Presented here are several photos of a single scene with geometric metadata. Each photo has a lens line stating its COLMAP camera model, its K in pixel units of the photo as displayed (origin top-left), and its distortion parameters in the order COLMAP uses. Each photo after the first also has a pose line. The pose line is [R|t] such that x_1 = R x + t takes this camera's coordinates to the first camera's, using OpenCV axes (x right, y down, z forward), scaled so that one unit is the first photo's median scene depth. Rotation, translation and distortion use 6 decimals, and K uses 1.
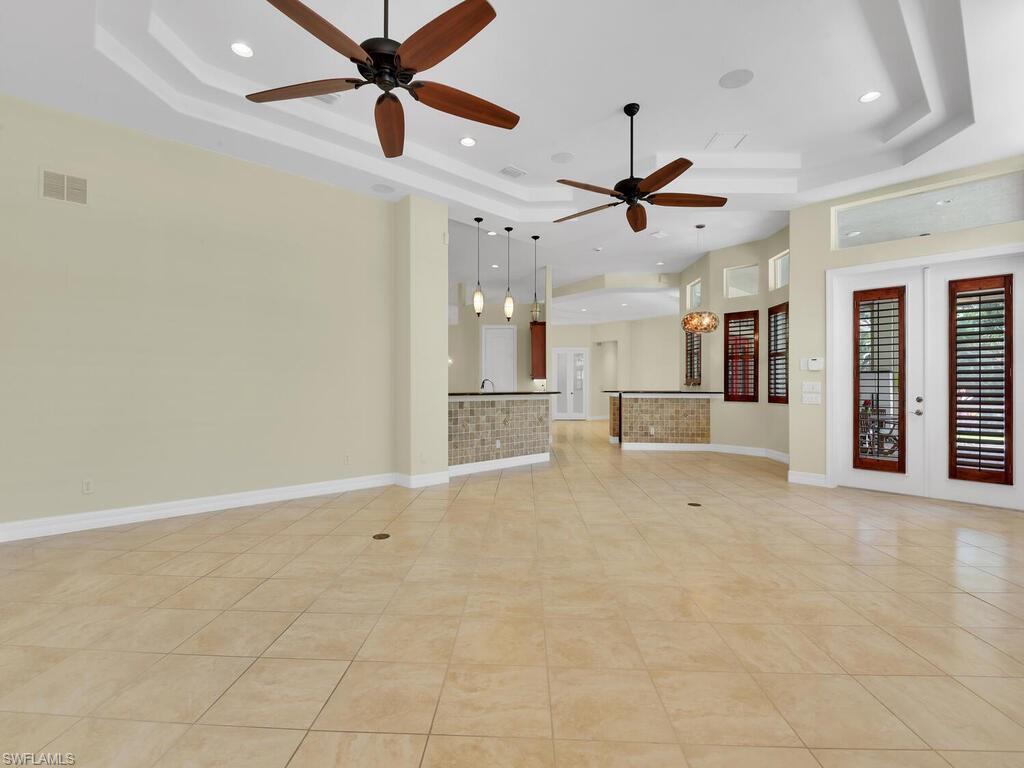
lens RADIAL K [[481.1, 0, 512.0], [0, 481.1, 384.0], [0, 0, 1]] dist [0.004340, 0.000352]
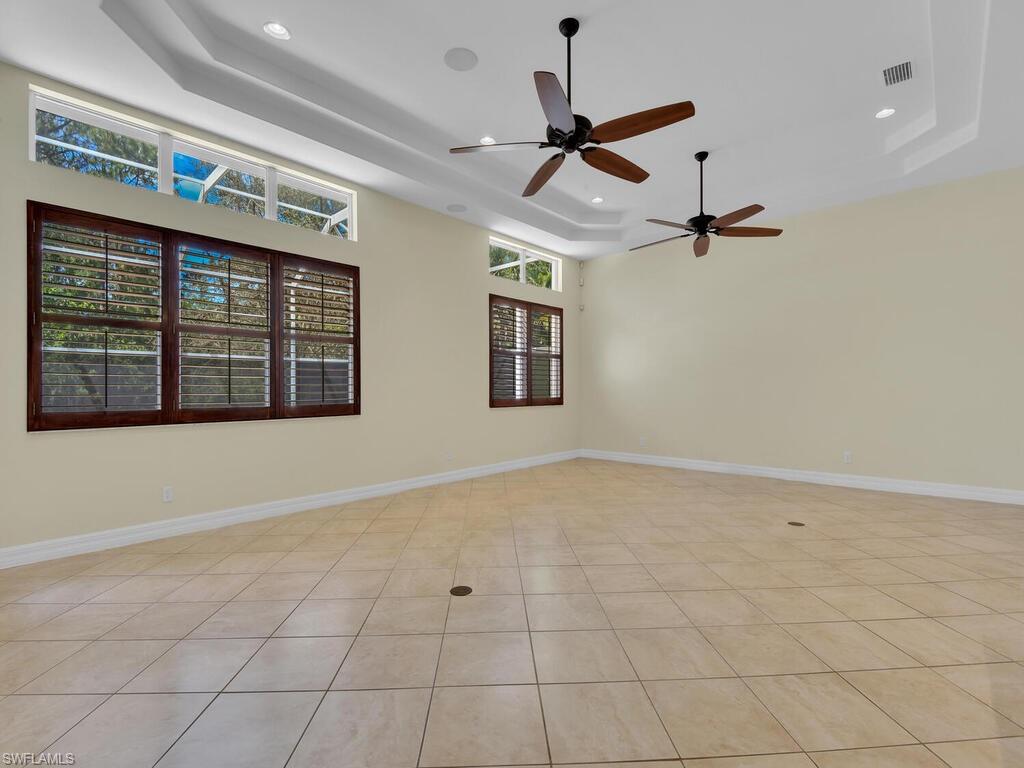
lens RADIAL K [[481.1, 0, 512.0], [0, 481.1, 384.0], [0, 0, 1]] dist [0.004340, 0.000352]
pose [[-0.997263, 0.002168, -0.073901, 0.323324], [0.003245, 0.999890, -0.014450, 0.004963], [0.073862, -0.014651, -0.997161, 1.438994]]
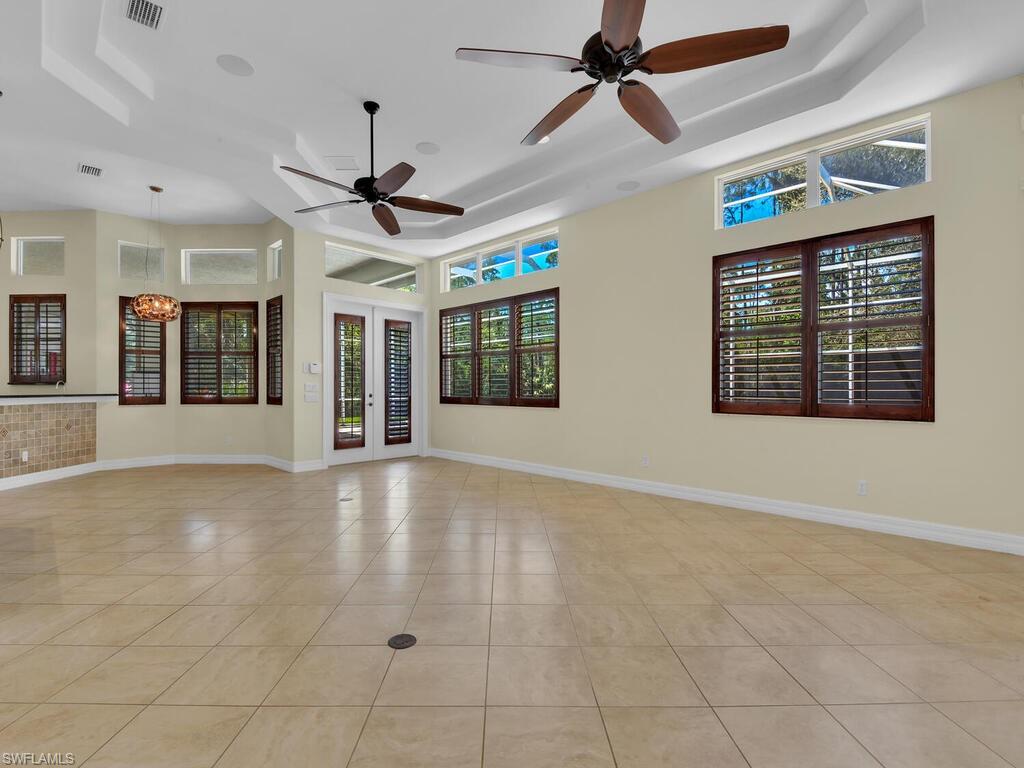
lens RADIAL K [[460.3, 0, 509.7], [0, 460.3, 405.2], [0, 0, 1]] dist [-0.000515, -0.000103]
pose [[-0.035819, -0.042762, 0.998443, -0.580453], [-0.005240, 0.999078, 0.042601, -0.000841], [-0.999345, -0.003705, -0.036010, 0.618683]]
